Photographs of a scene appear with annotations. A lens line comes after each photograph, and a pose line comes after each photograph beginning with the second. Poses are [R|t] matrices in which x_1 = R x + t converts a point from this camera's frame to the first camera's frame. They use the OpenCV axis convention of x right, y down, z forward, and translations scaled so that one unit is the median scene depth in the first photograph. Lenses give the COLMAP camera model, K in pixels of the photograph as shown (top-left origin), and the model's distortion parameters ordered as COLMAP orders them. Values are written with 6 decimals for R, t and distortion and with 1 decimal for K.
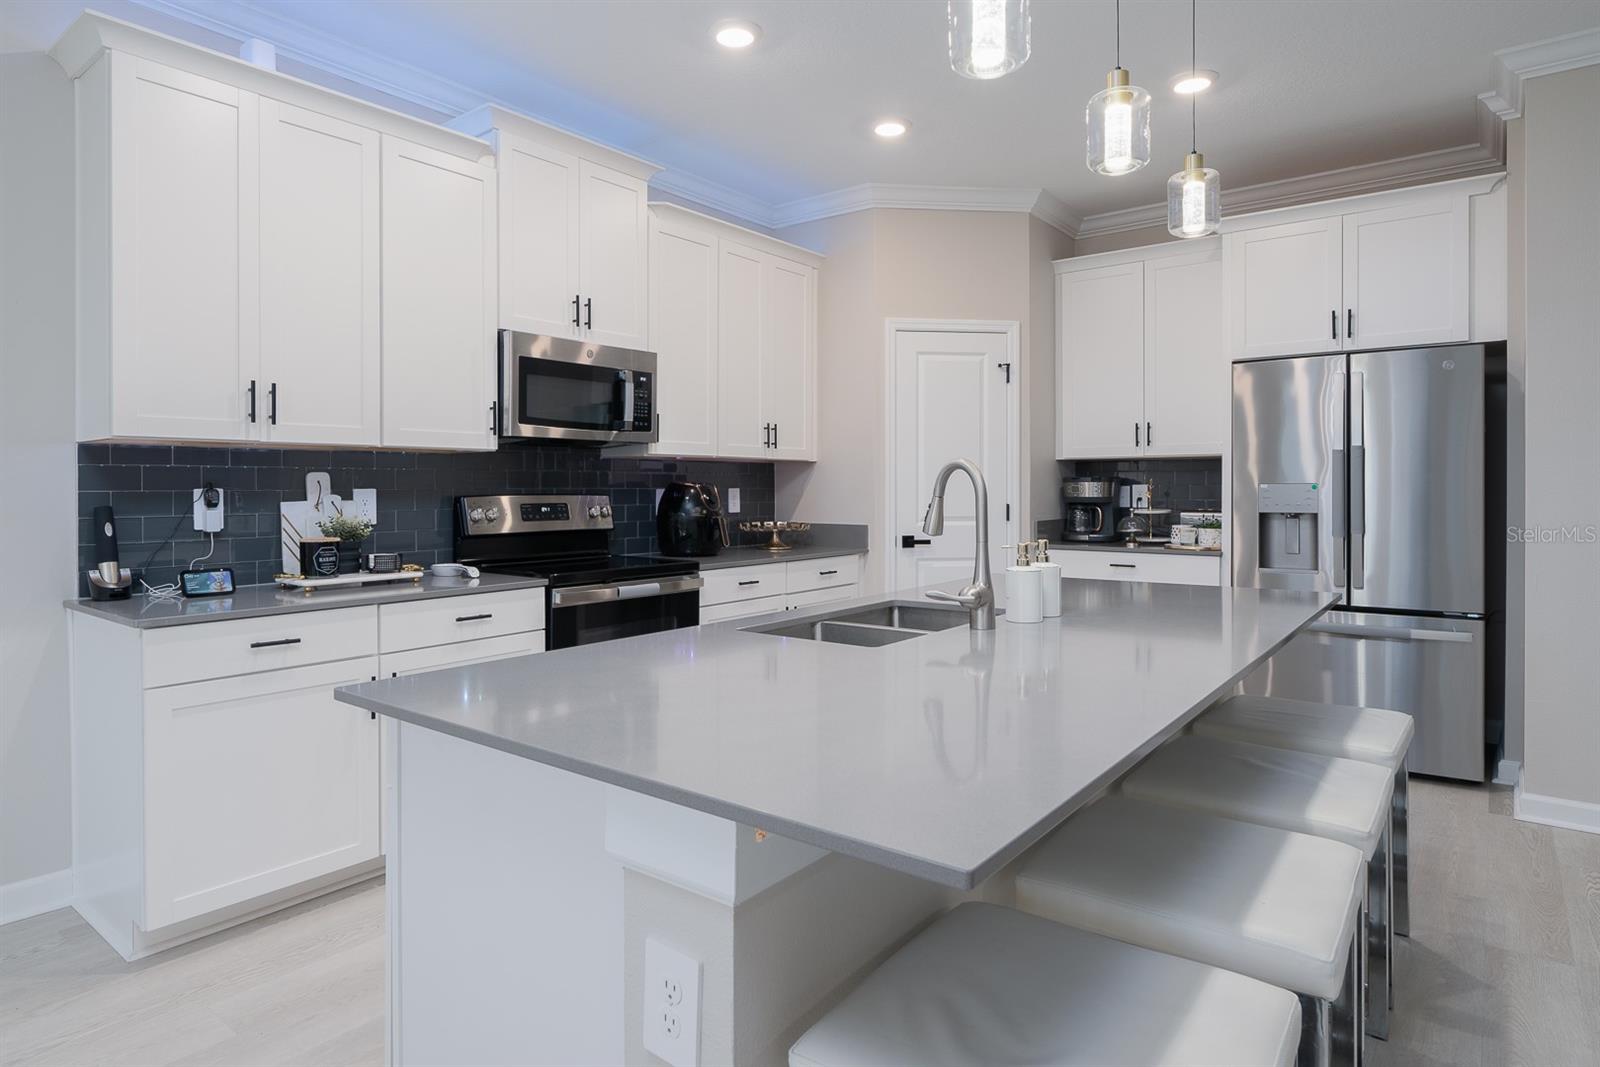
lens RADIAL K [[928.6, 0, 801.0], [0, 928.6, 492.6], [0, 0, 1]] dist [-0.007001, -0.001296]
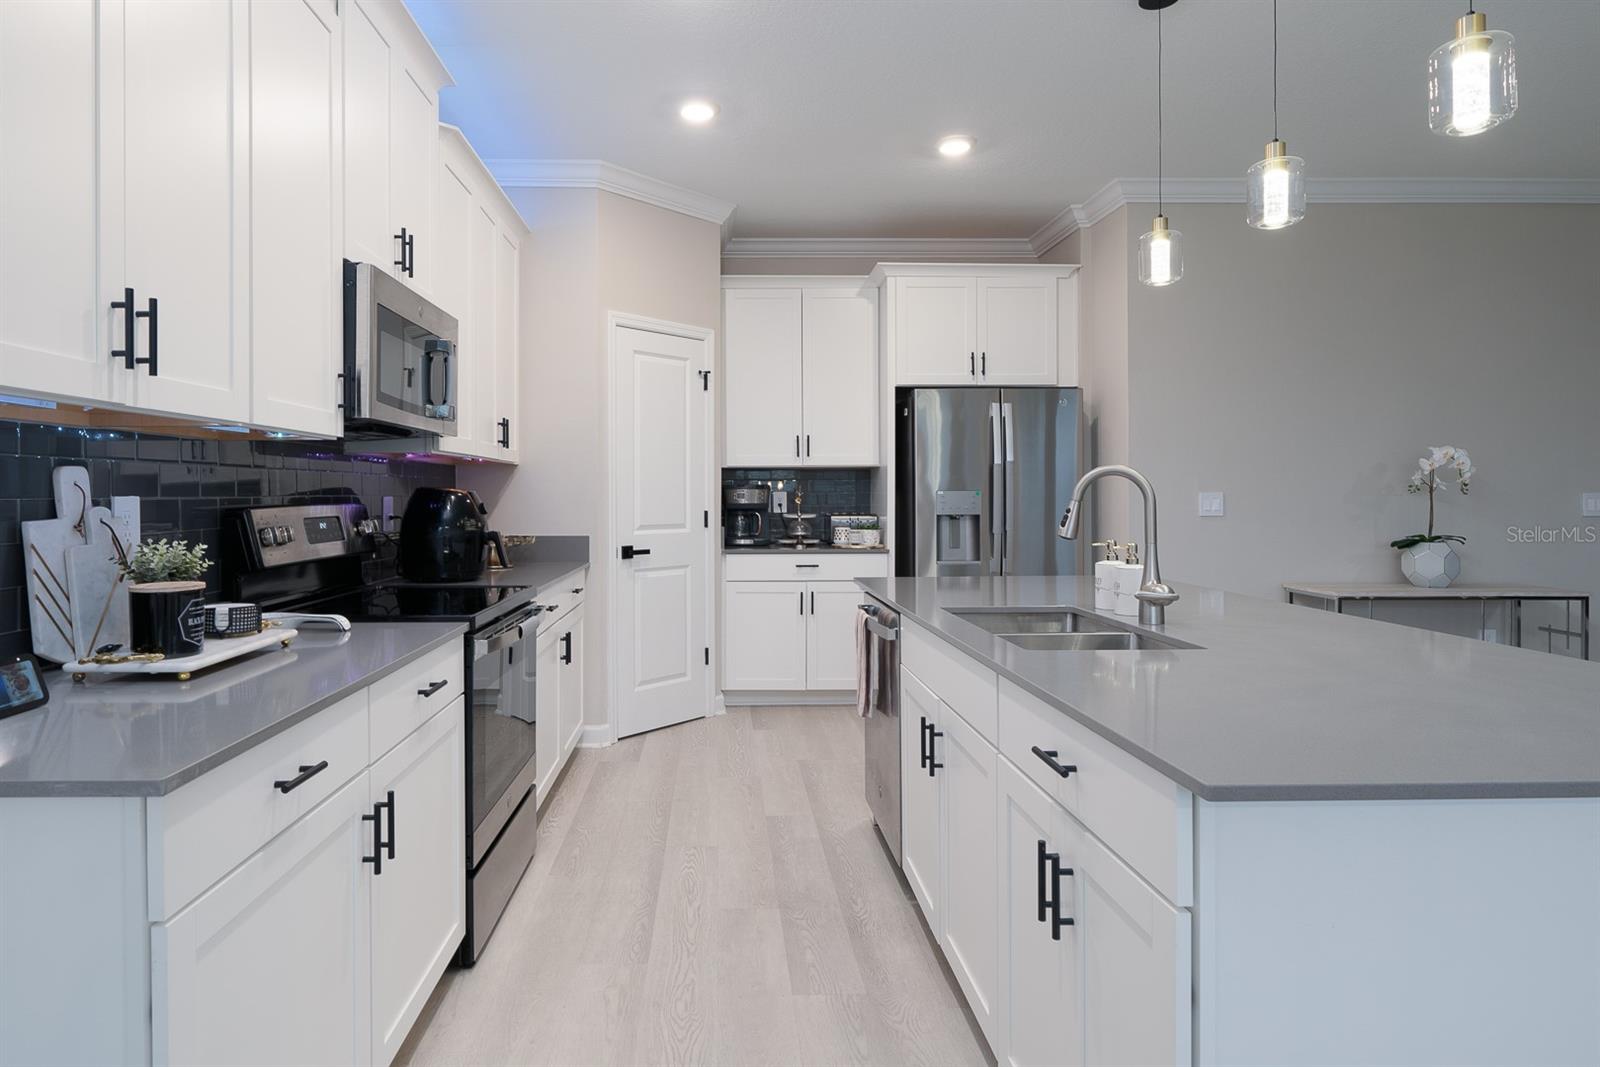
lens RADIAL K [[903.3, 0, 762.2], [0, 903.3, 487.1], [0, 0, 1]] dist [-0.003149, 0.000036]
pose [[0.767575, 0.004504, 0.640943, -0.375468], [0.004920, 0.999904, -0.012918, -0.000232], [-0.640940, 0.013069, 0.767479, 0.222664]]
